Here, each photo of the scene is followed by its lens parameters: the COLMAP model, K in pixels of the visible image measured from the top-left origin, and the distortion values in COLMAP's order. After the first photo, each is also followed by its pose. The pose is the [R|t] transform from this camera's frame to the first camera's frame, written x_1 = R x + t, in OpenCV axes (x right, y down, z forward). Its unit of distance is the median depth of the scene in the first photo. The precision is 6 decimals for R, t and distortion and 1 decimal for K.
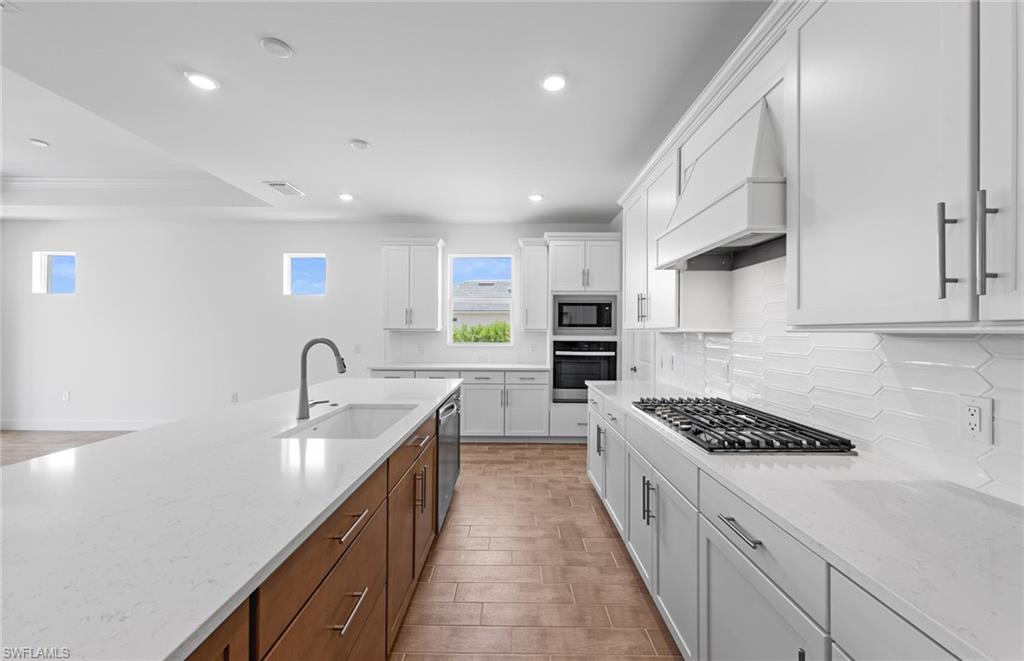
lens RADIAL K [[395.2, 0, 508.7], [0, 395.2, 328.9], [0, 0, 1]] dist [0.005746, 0.000190]
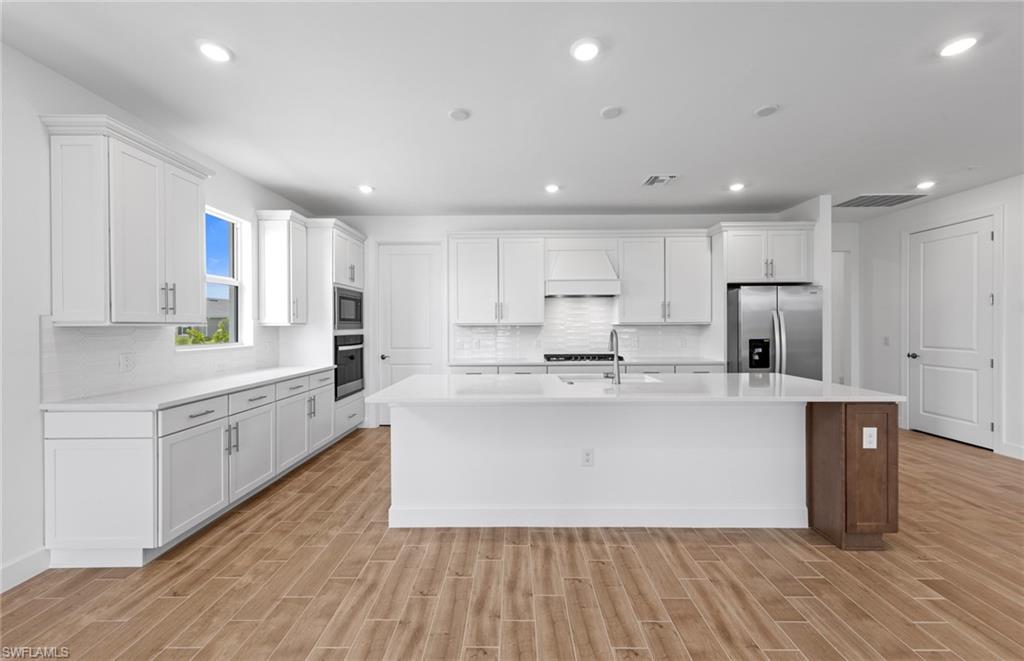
lens RADIAL K [[395.2, 0, 508.8], [0, 395.2, 328.7], [0, 0, 1]] dist [0.005746, 0.000190]
pose [[0.000703, -0.012744, 0.999919, -0.826082], [-0.001323, 0.999918, 0.012745, 0.000813], [-0.999999, -0.001332, 0.000686, 0.588011]]
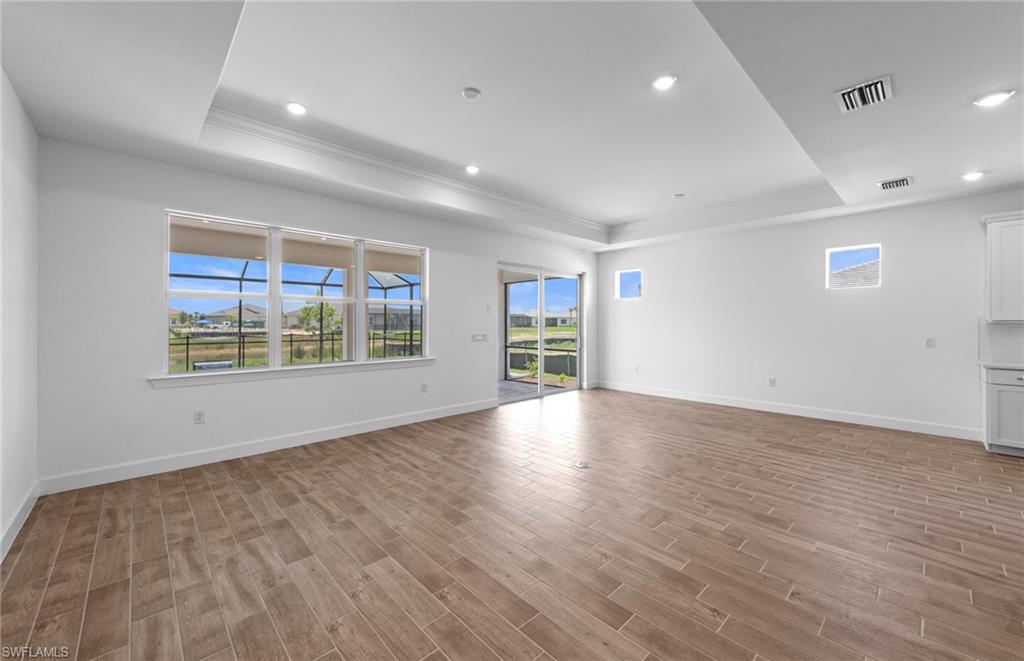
lens RADIAL K [[395.2, 0, 508.7], [0, 395.2, 322.0], [0, 0, 1]] dist [0.005746, 0.000190]
pose [[0.684080, -0.006093, -0.729381, -0.431701], [0.006202, 0.999978, -0.002537, -0.002367], [0.729381, -0.002788, 0.684103, -0.368581]]
